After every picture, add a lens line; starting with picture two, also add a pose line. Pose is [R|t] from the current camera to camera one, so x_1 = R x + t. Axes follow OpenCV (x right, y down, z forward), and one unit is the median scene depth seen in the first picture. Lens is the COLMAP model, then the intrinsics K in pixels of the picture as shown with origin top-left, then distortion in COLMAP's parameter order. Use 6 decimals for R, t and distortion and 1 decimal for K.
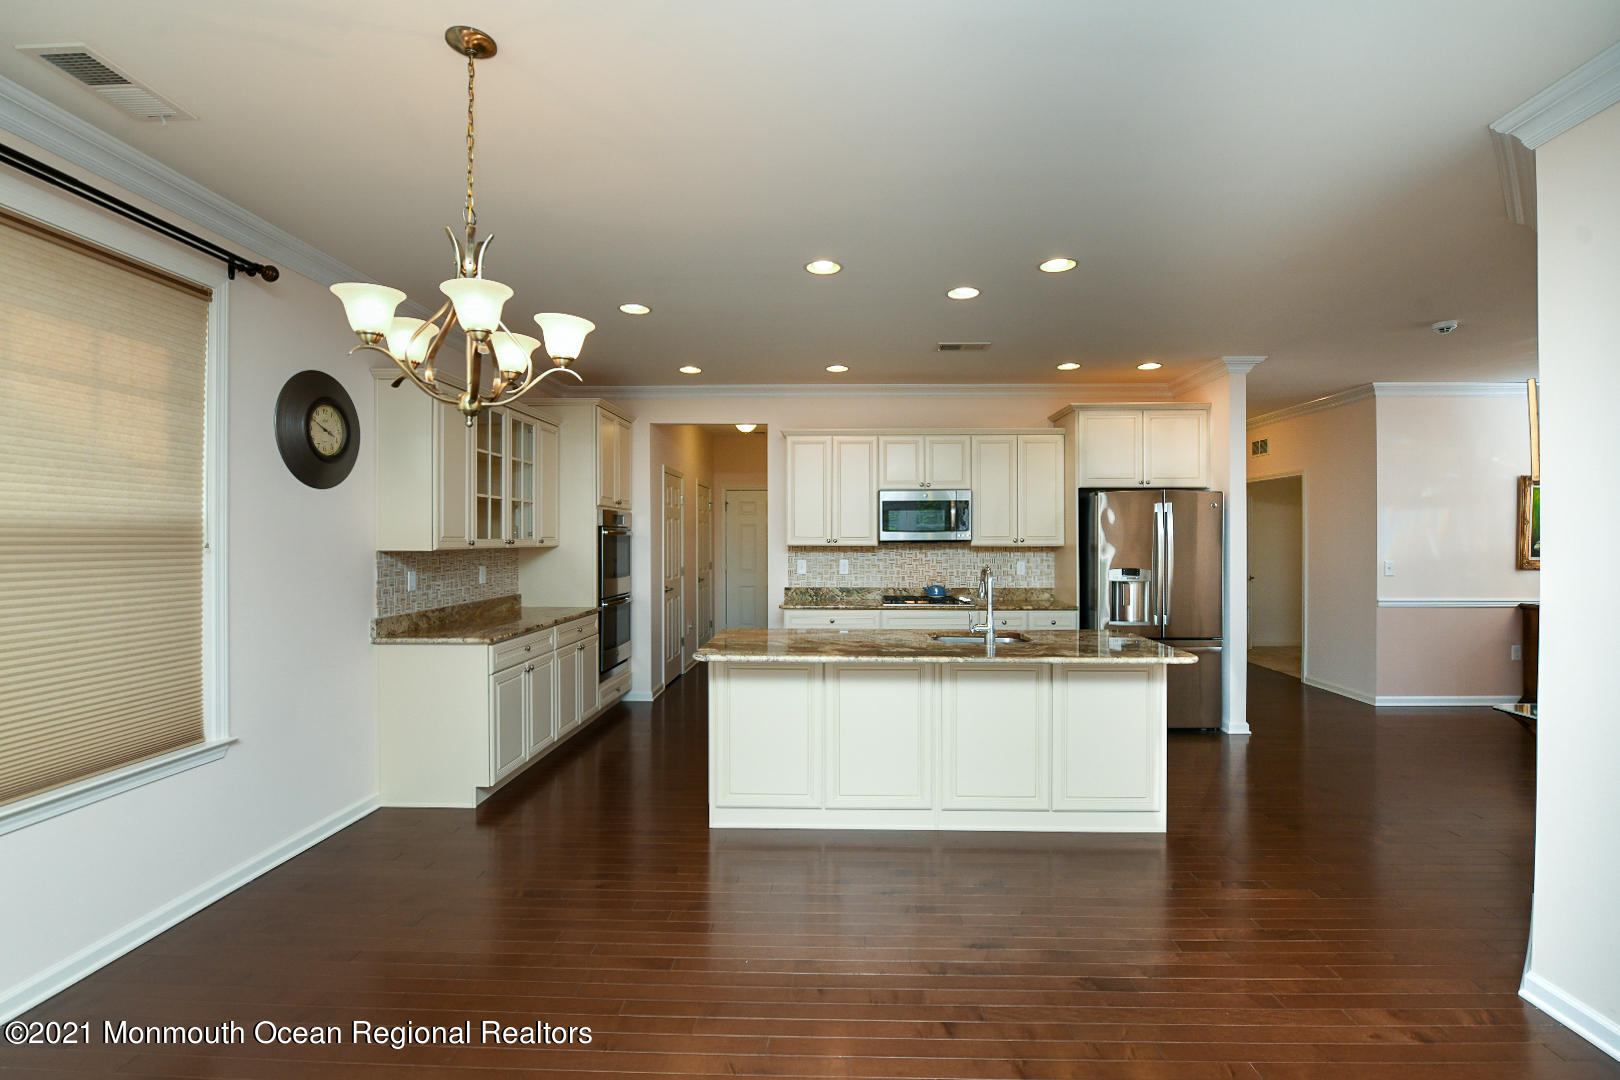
lens RADIAL K [[709.2, 0, 859.0], [0, 709.2, 537.1], [0, 0, 1]] dist [-0.016071, -0.000121]
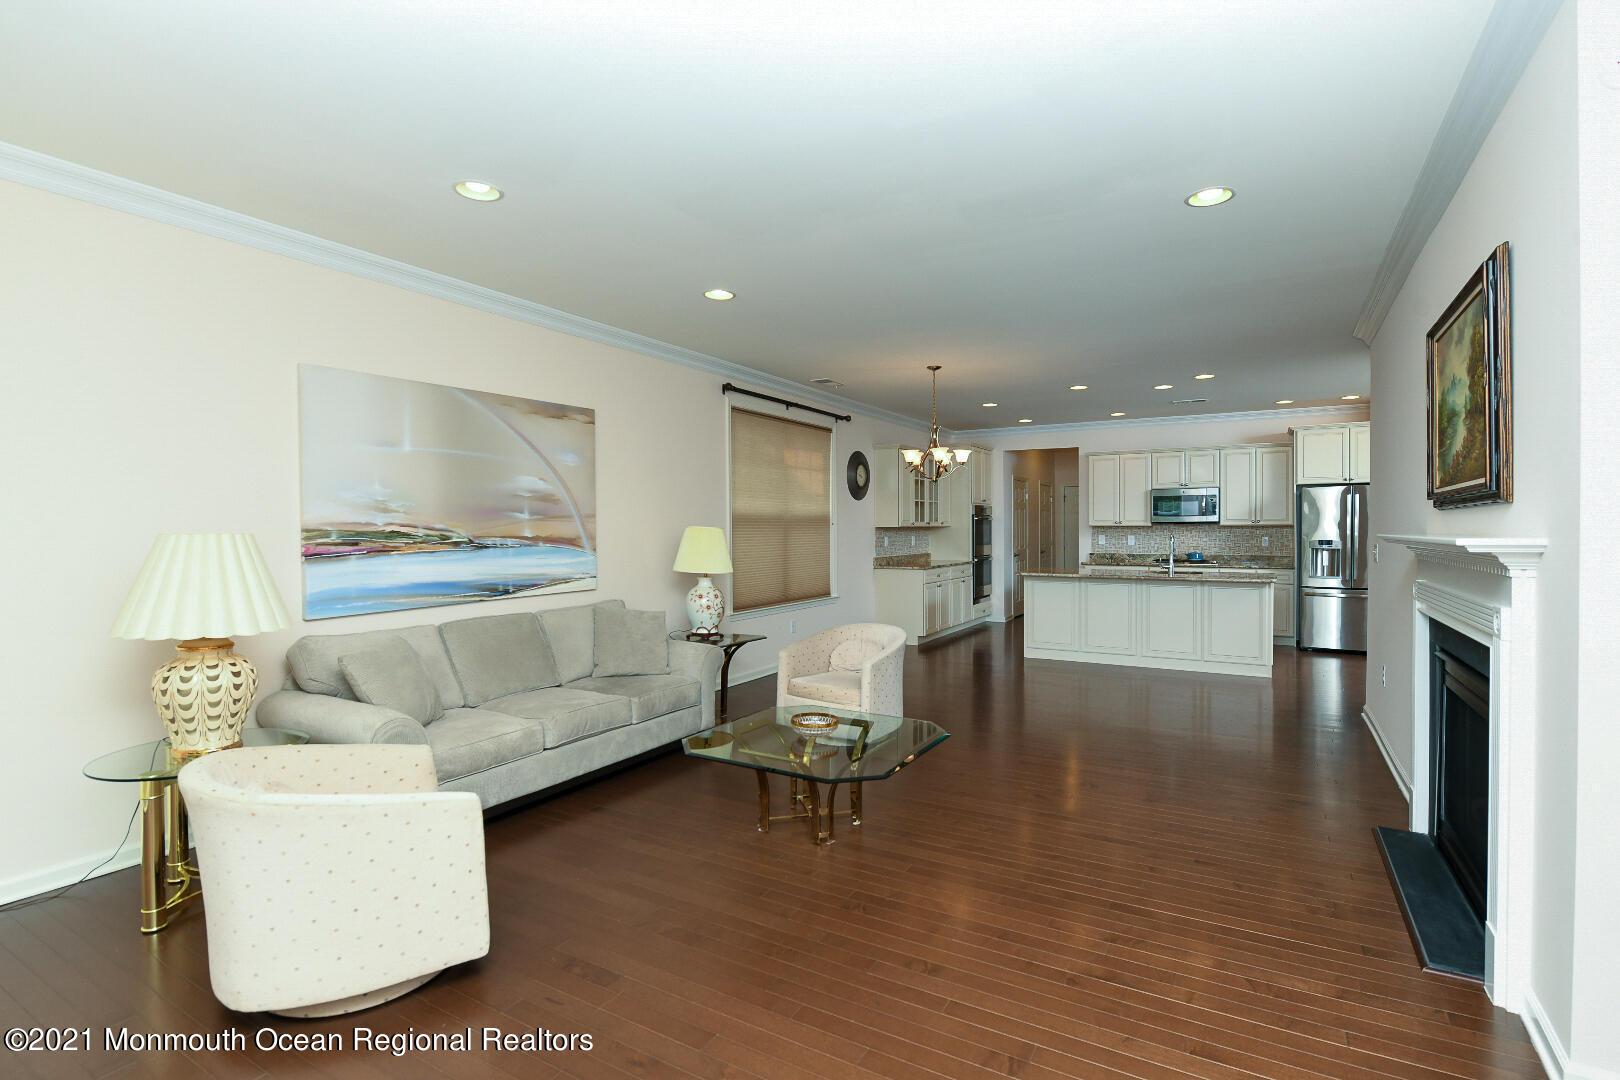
lens RADIAL K [[823.3, 0, 792.9], [0, 823.3, 530.3], [0, 0, 1]] dist [-0.001481, -0.001059]
pose [[0.844235, -0.001433, -0.535971, 0.420562], [0.004787, 0.999977, 0.004867, 0.013906], [0.535952, -0.006675, 0.844222, -1.155225]]
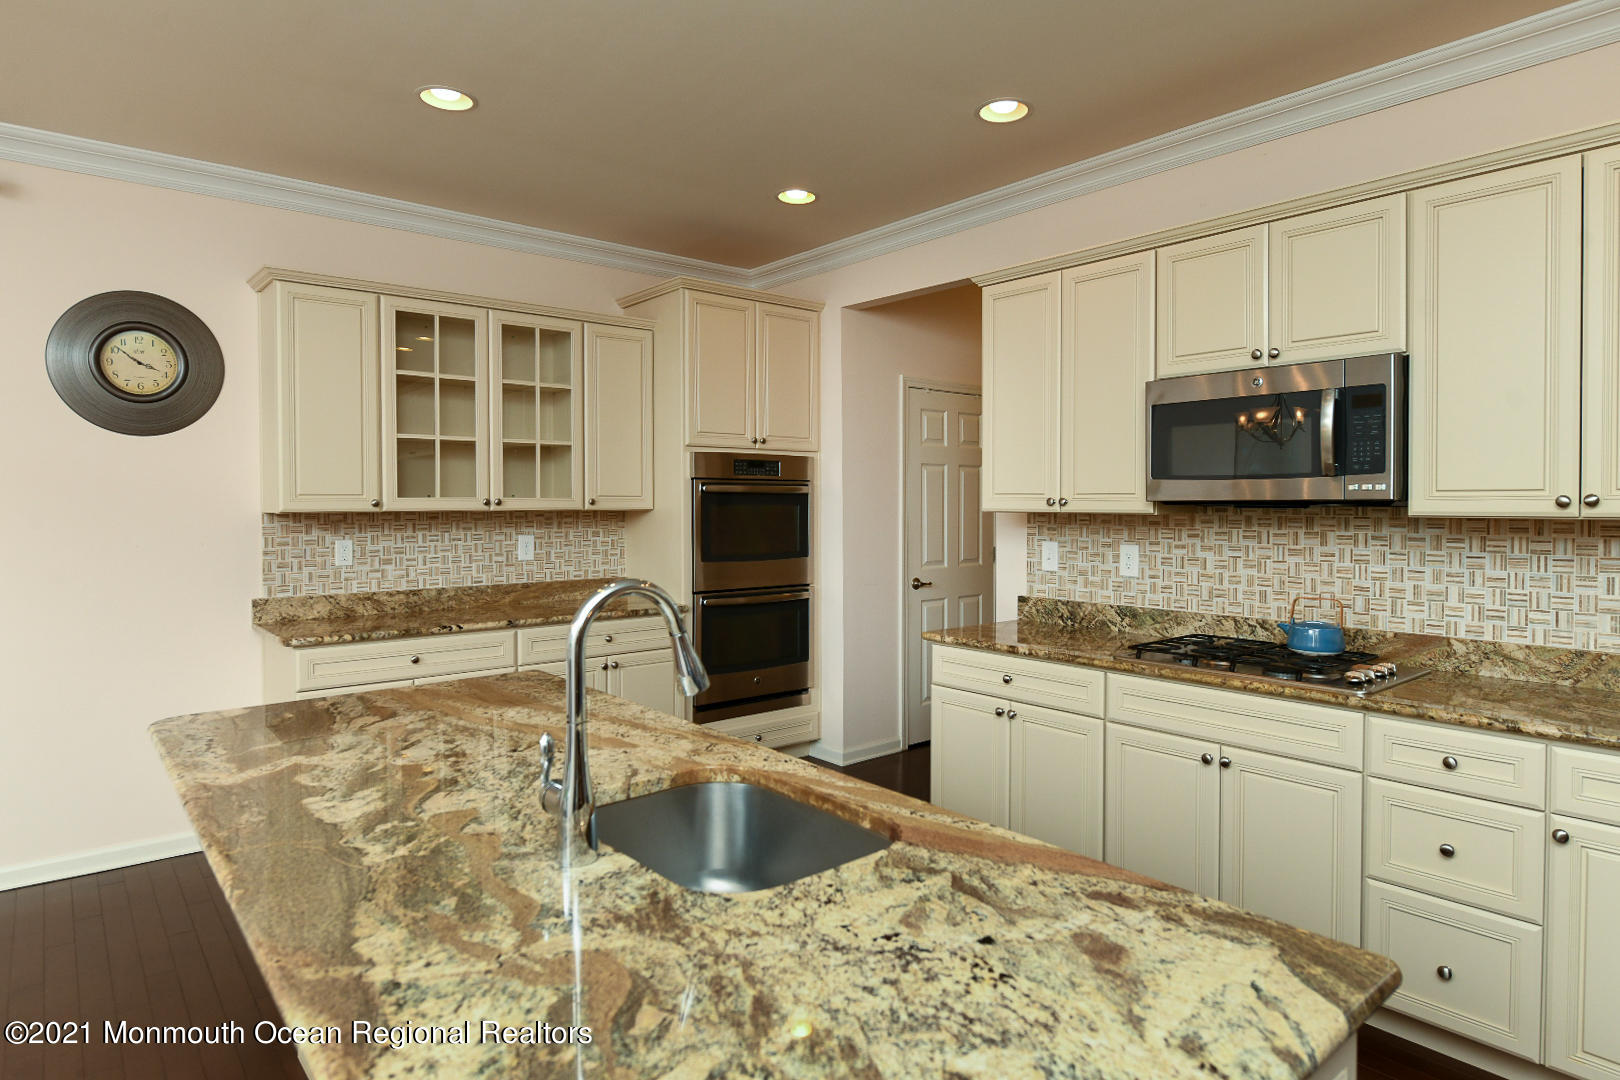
lens RADIAL K [[880.3, 0, 753.5], [0, 880.3, 495.7], [0, 0, 1]] dist [-0.003655, -0.000441]
pose [[0.632243, -0.004838, -0.774755, 0.361766], [0.003057, 0.999988, -0.003750, 0.004613], [0.774764, 0.000002, 0.632250, 0.692054]]
